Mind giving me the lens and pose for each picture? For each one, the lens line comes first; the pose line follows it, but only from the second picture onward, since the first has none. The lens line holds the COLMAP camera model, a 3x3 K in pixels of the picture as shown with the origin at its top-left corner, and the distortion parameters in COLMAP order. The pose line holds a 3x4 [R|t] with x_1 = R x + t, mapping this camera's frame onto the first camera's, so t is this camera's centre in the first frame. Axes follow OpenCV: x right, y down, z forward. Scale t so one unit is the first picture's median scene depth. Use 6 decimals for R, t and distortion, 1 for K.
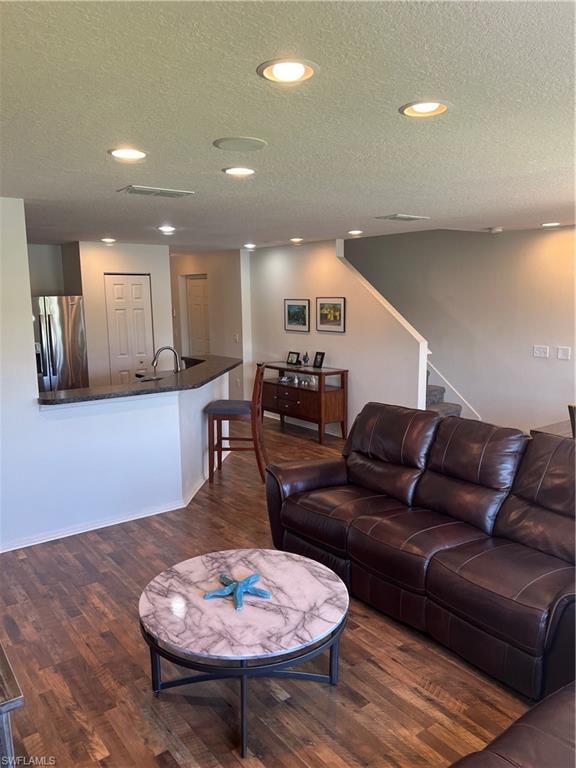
lens RADIAL K [[578.1, 0, 288.0], [0, 578.1, 384.0], [0, 0, 1]] dist [0.104800, -0.167361]
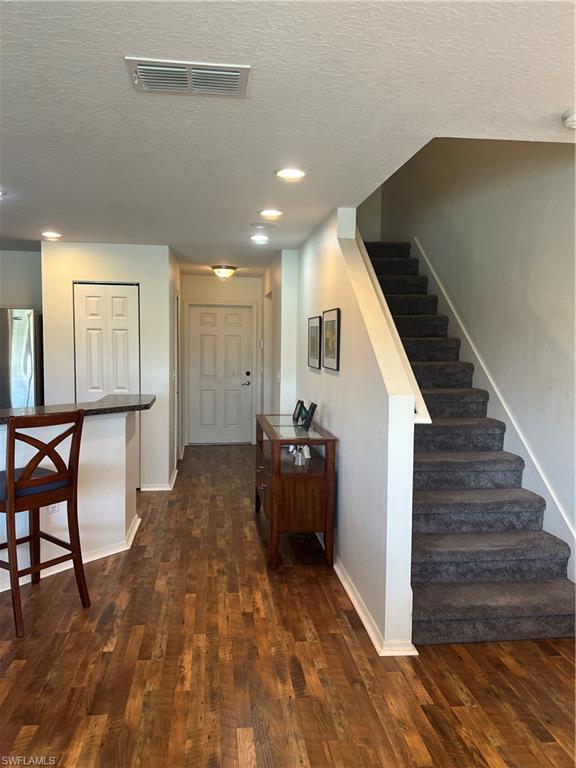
lens RADIAL K [[596.6, 0, 288.0], [0, 596.6, 384.0], [0, 0, 1]] dist [0.050888, -0.074928]
pose [[0.869782, 0.057037, -0.490129, 0.320236], [-0.102790, 0.992450, -0.066918, -0.032483], [0.482611, 0.108585, 0.869078, 0.463117]]
